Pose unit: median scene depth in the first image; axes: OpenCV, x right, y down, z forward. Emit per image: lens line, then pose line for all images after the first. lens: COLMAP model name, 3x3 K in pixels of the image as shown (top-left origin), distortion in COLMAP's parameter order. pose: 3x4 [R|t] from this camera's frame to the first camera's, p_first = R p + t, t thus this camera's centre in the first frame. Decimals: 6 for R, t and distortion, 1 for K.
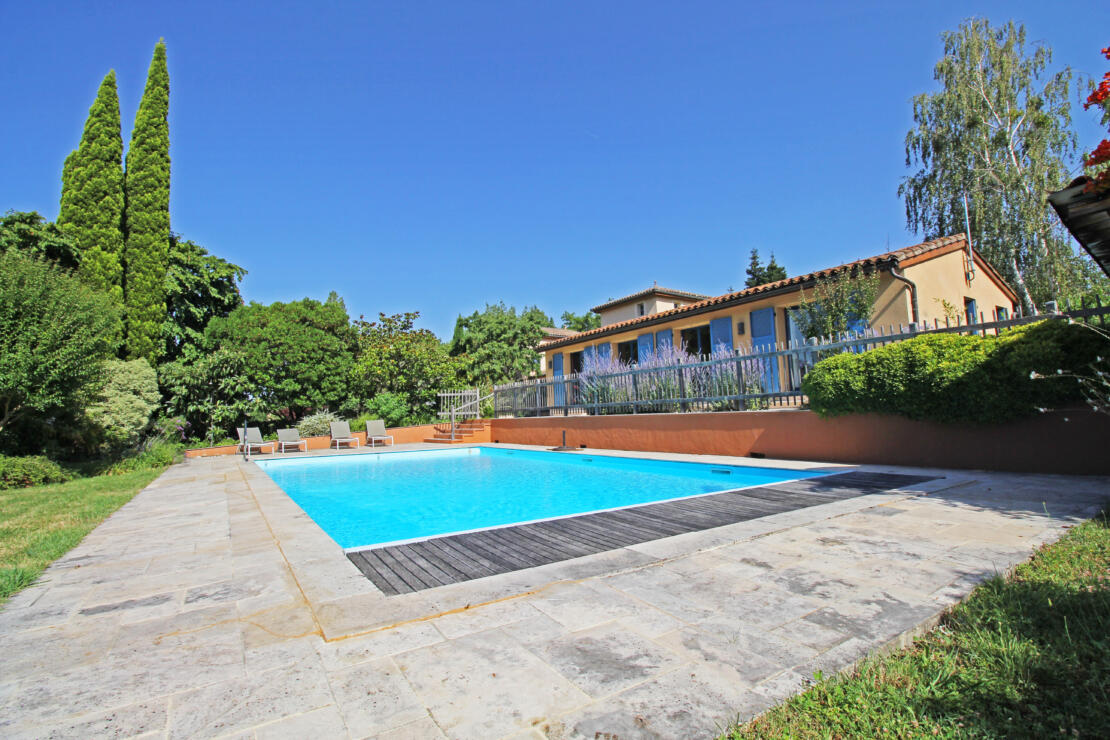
lens RADIAL K [[518.1, 0, 555.0], [0, 518.1, 370.0], [0, 0, 1]] dist [0.000100, -0.000549]
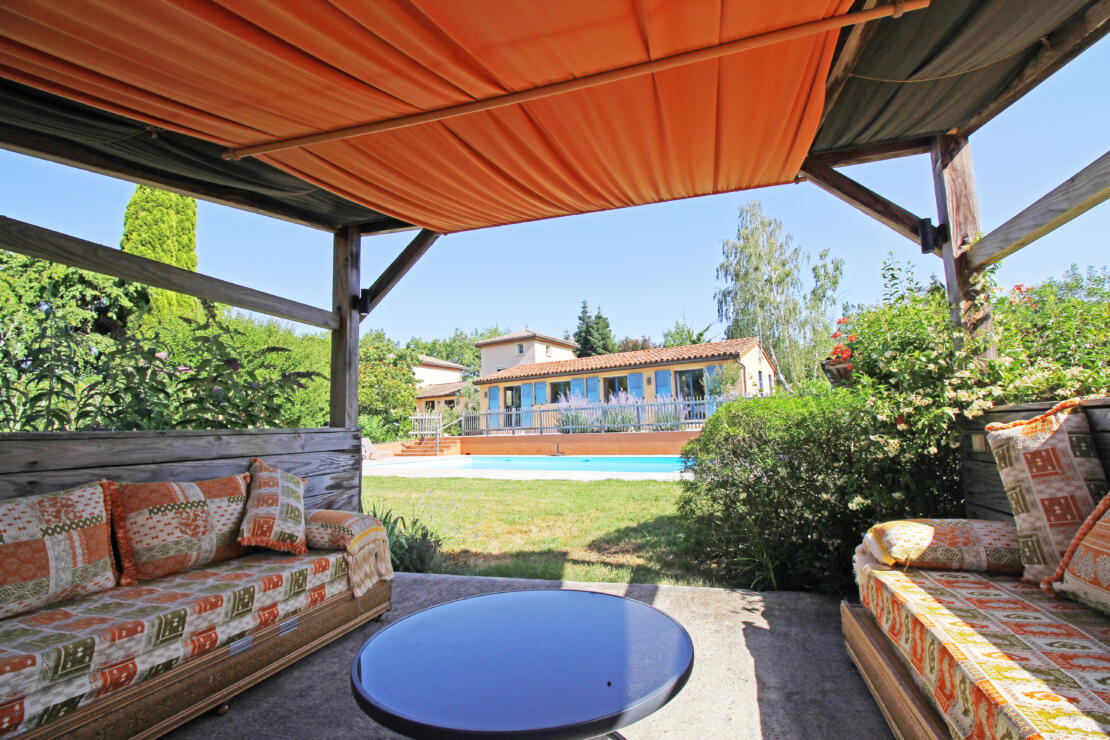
lens RADIAL K [[518.1, 0, 555.0], [0, 518.1, 370.0], [0, 0, 1]] dist [0.000100, -0.000549]
pose [[0.924849, 0.050609, 0.376952, -0.479569], [-0.034924, 0.998221, -0.048333, -0.022858], [-0.378727, 0.031536, 0.924971, -0.363969]]
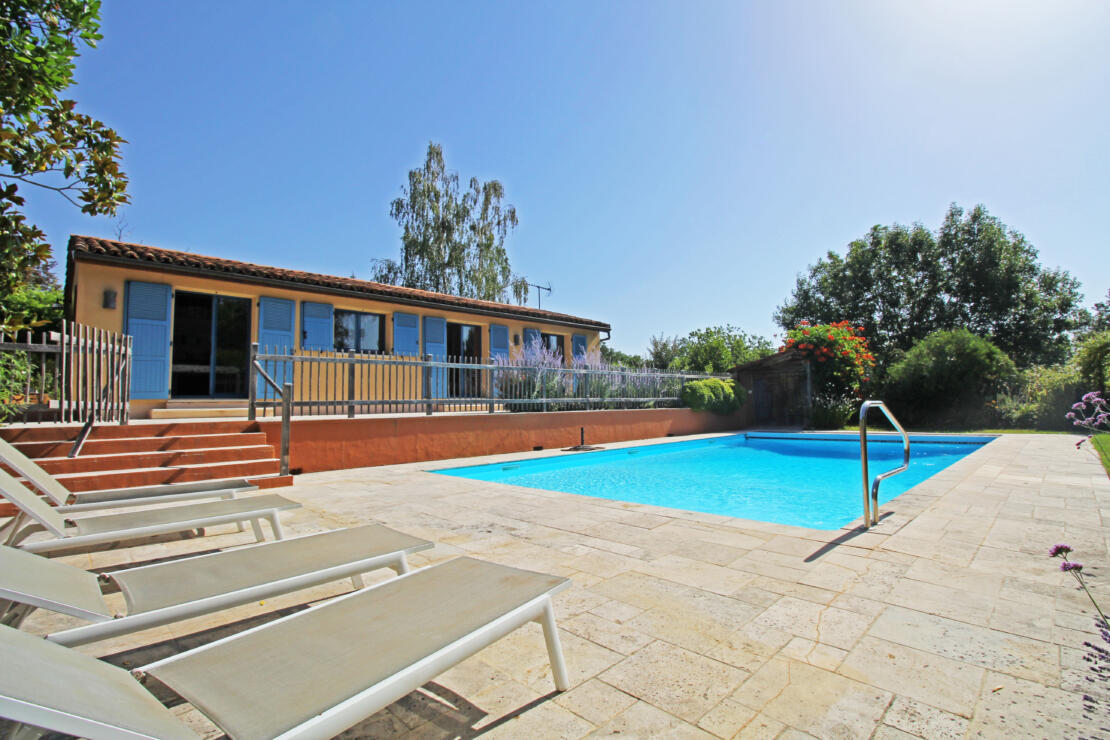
lens RADIAL K [[518.1, 0, 555.0], [0, 518.1, 370.0], [0, 0, 1]] dist [0.000100, -0.000549]
pose [[-0.222439, 0.110130, 0.968707, -0.676508], [-0.051910, 0.990852, -0.124567, 0.110304], [-0.973564, -0.077994, -0.214687, 1.032741]]
